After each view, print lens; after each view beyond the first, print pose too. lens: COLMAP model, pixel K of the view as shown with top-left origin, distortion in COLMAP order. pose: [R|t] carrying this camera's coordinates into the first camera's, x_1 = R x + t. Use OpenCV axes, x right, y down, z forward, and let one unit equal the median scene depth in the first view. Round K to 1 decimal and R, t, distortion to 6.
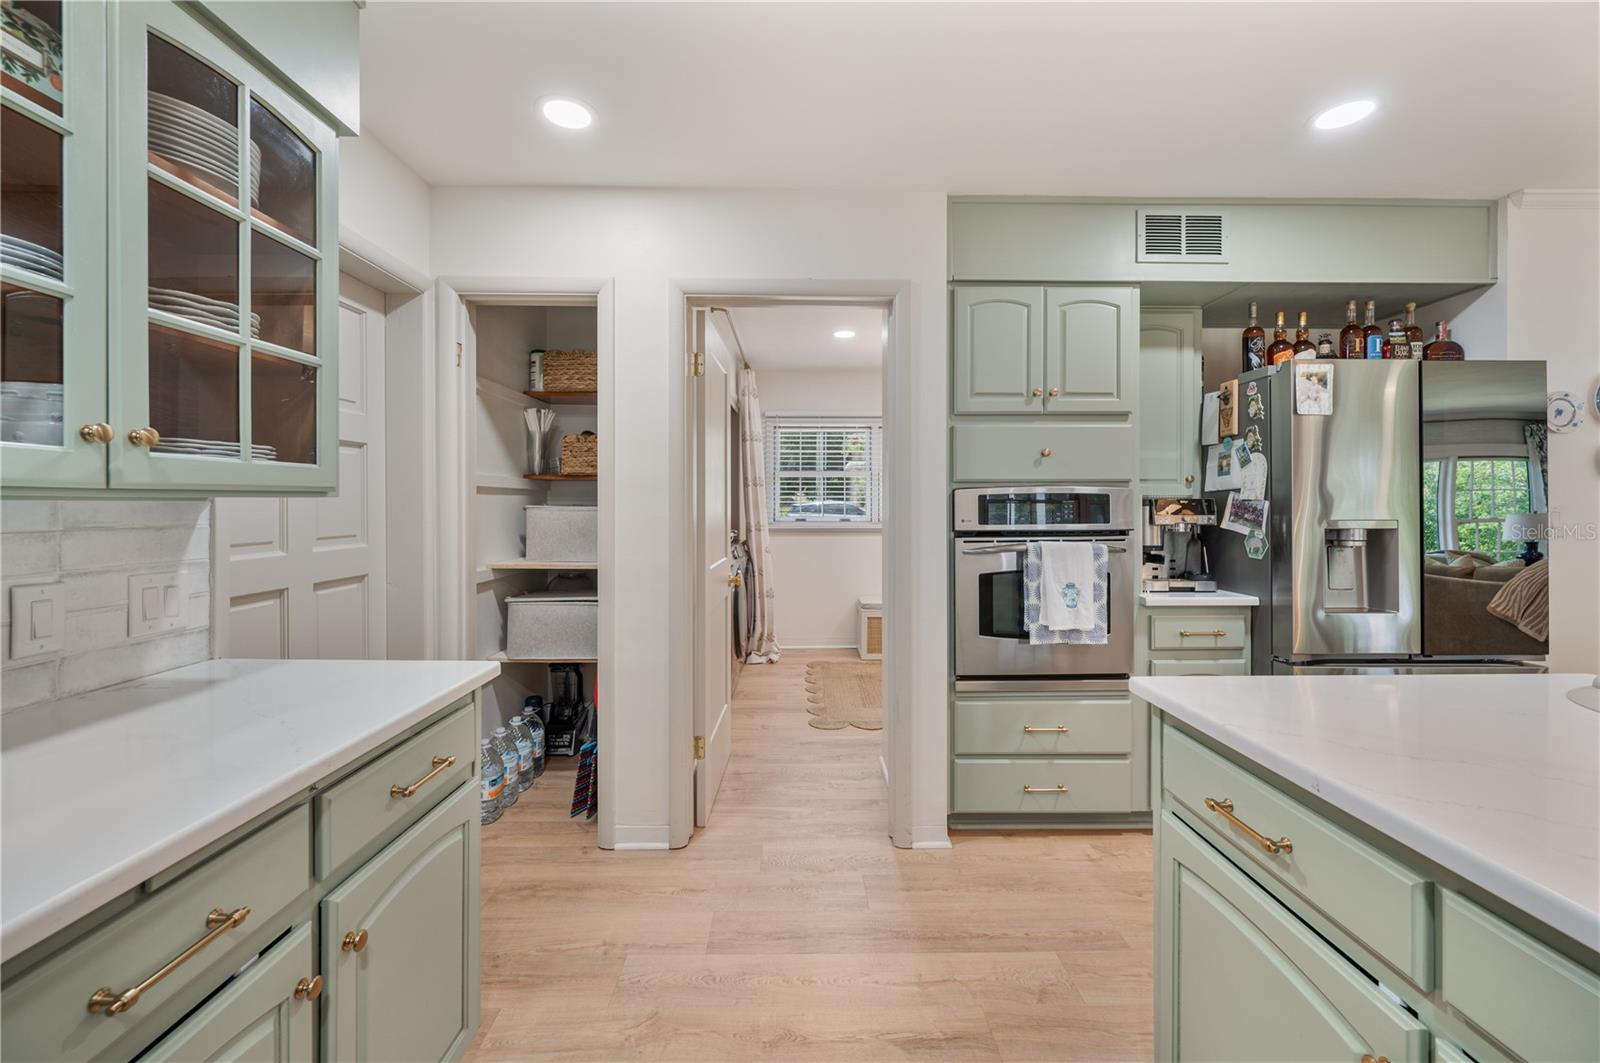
lens RADIAL K [[637.0, 0, 805.4], [0, 637.0, 508.6], [0, 0, 1]] dist [-0.000141, -0.000422]
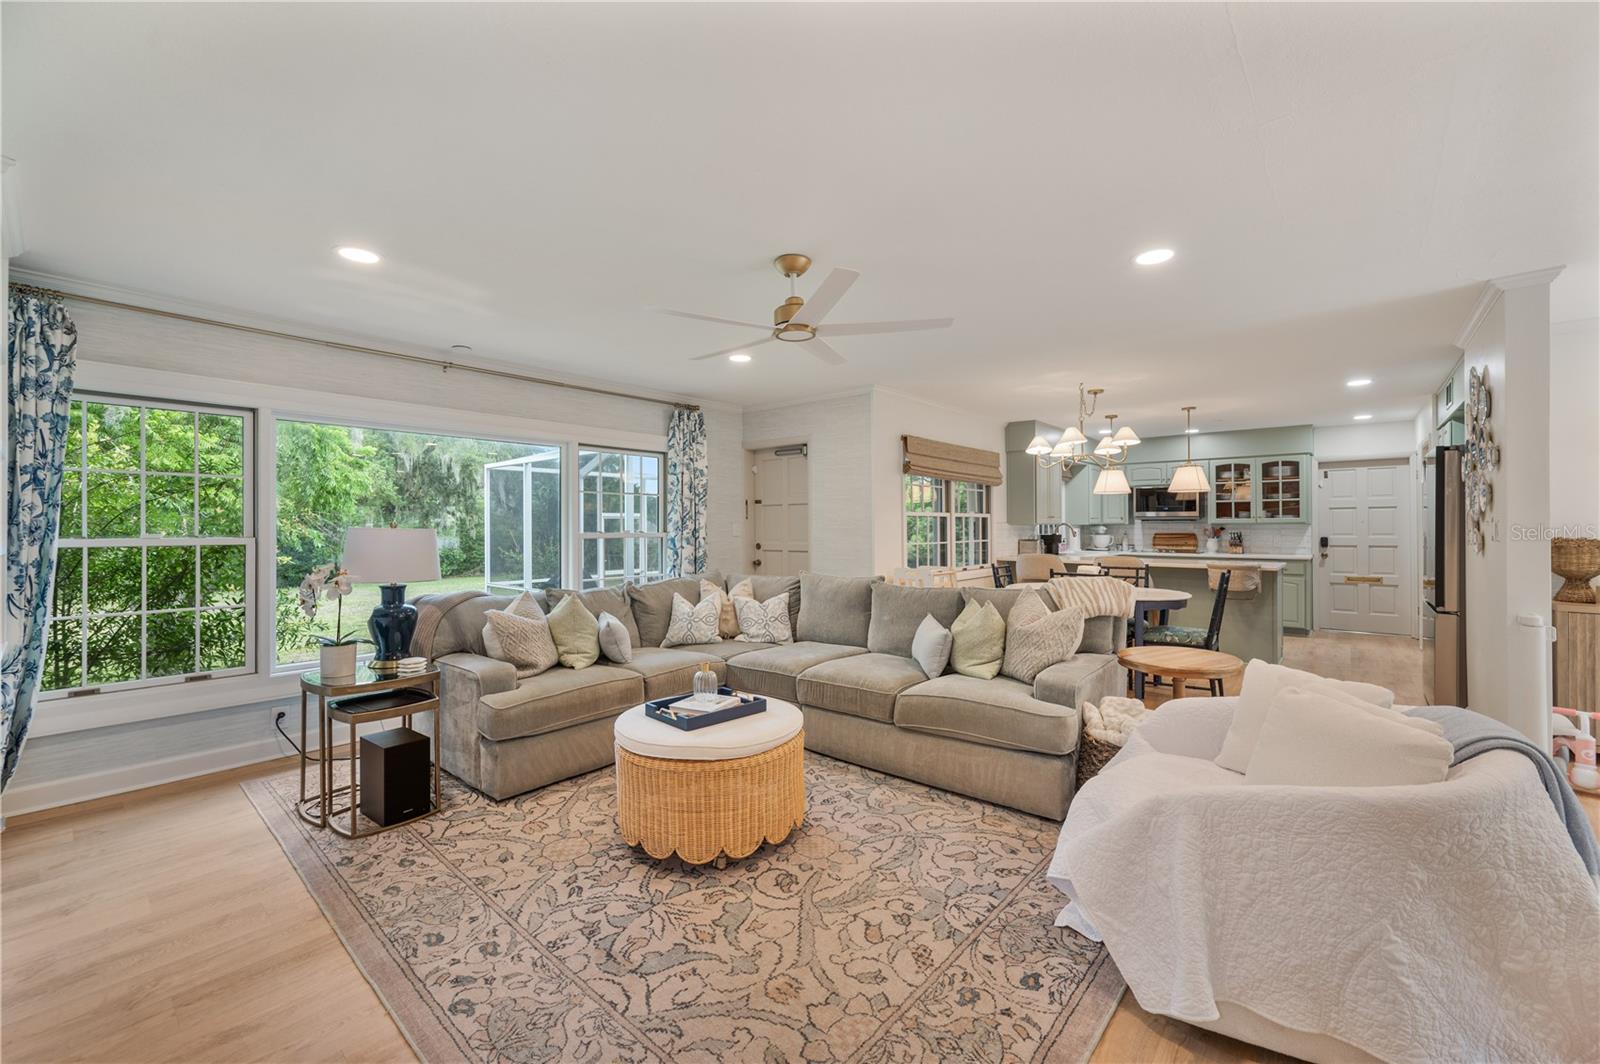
lens RADIAL K [[637.0, 0, 809.5], [0, 637.0, 517.6], [0, 0, 1]] dist [-0.000141, -0.000422]
pose [[-0.651061, -0.006242, -0.759000, 6.283377], [-0.002030, 0.999977, -0.006483, -0.027385], [0.759023, -0.002680, -0.651059, 1.402460]]
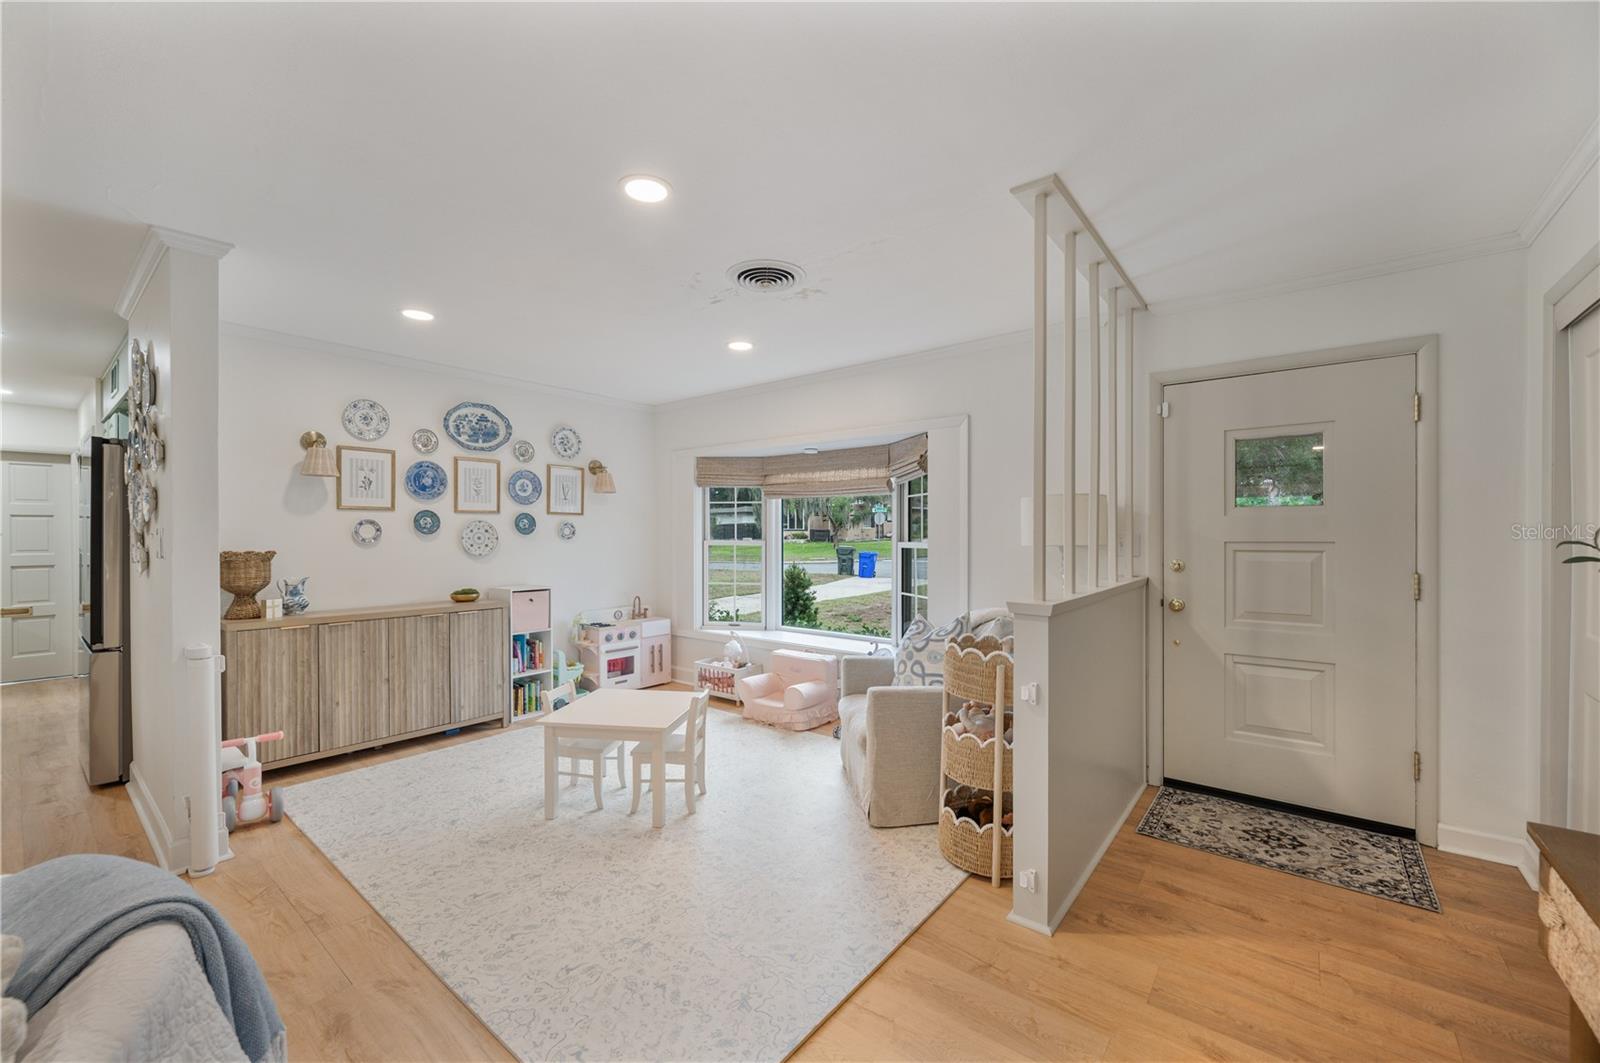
lens RADIAL K [[637.0, 0, 797.4], [0, 637.0, 541.8], [0, 0, 1]] dist [-0.000141, -0.000422]
pose [[0.773372, 0.006230, -0.633921, 5.547177], [-0.002886, 0.999976, 0.006307, -0.027564], [0.633946, -0.003049, 0.773372, 1.527467]]
